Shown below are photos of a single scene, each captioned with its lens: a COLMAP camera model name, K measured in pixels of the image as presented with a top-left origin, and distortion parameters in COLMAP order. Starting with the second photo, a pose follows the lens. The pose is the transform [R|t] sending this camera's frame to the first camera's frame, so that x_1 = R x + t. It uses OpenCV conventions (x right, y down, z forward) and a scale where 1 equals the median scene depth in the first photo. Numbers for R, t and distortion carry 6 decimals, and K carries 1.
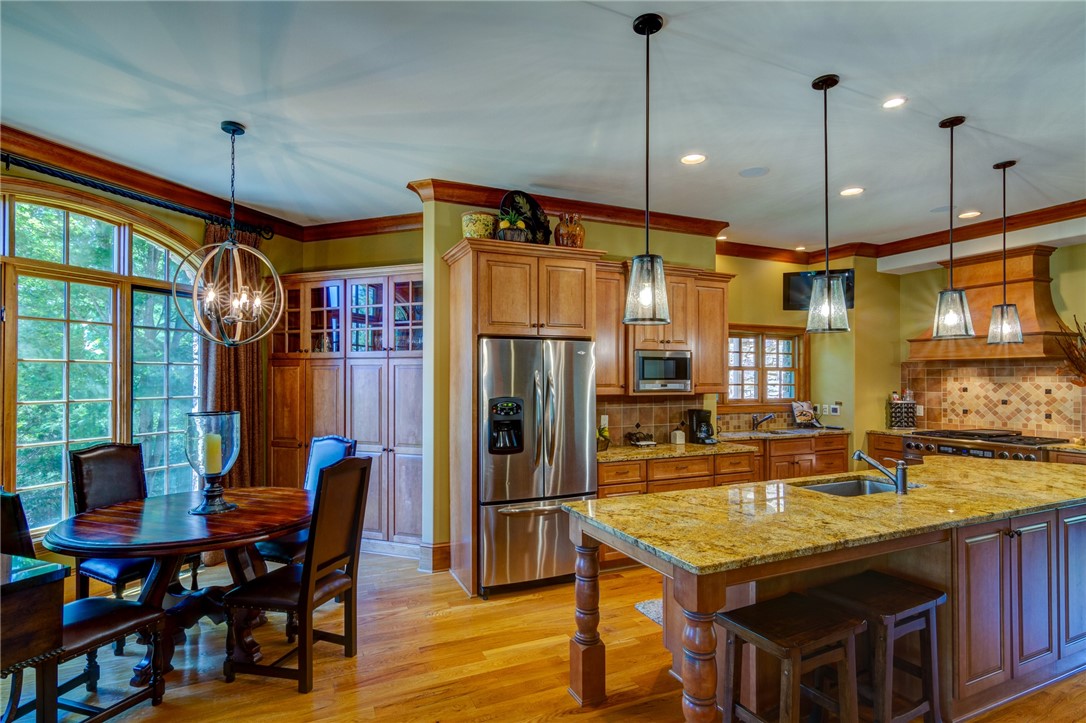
lens RADIAL K [[554.8, 0, 537.3], [0, 554.8, 364.2], [0, 0, 1]] dist [0.000592, -0.000174]
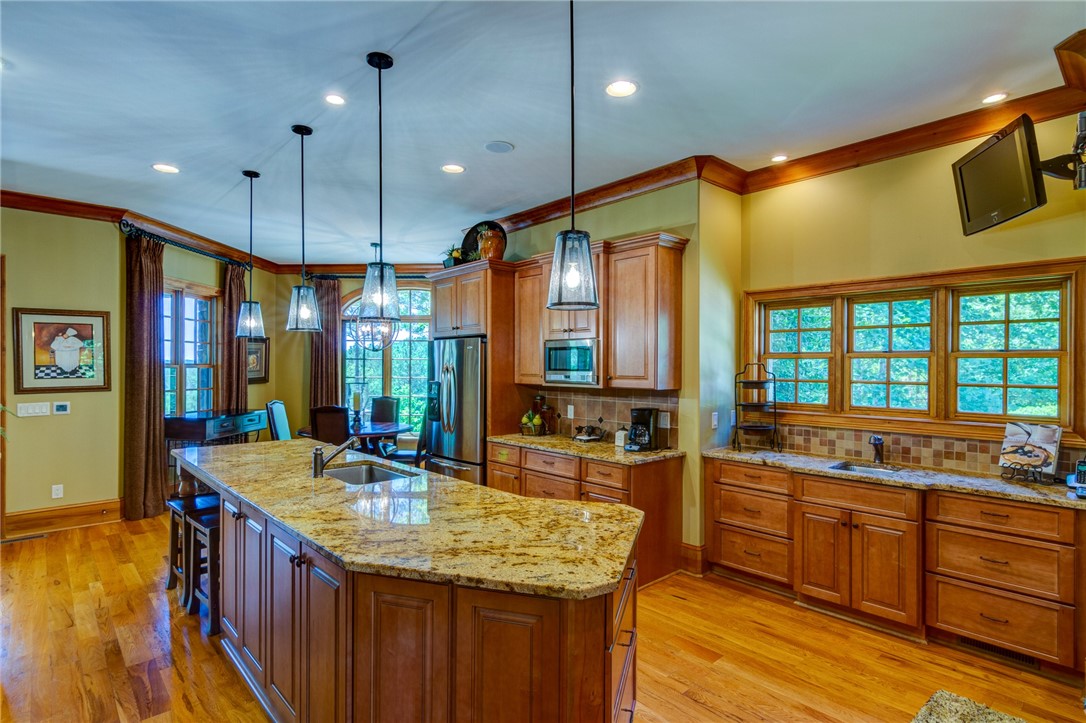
lens RADIAL K [[554.8, 0, 537.3], [0, 554.8, 364.2], [0, 0, 1]] dist [0.000592, -0.000174]
pose [[0.308232, 0.004969, -0.951298, 1.046029], [0.021601, 0.999692, 0.012221, 0.003887], [0.951066, -0.024316, 0.308029, 0.625663]]
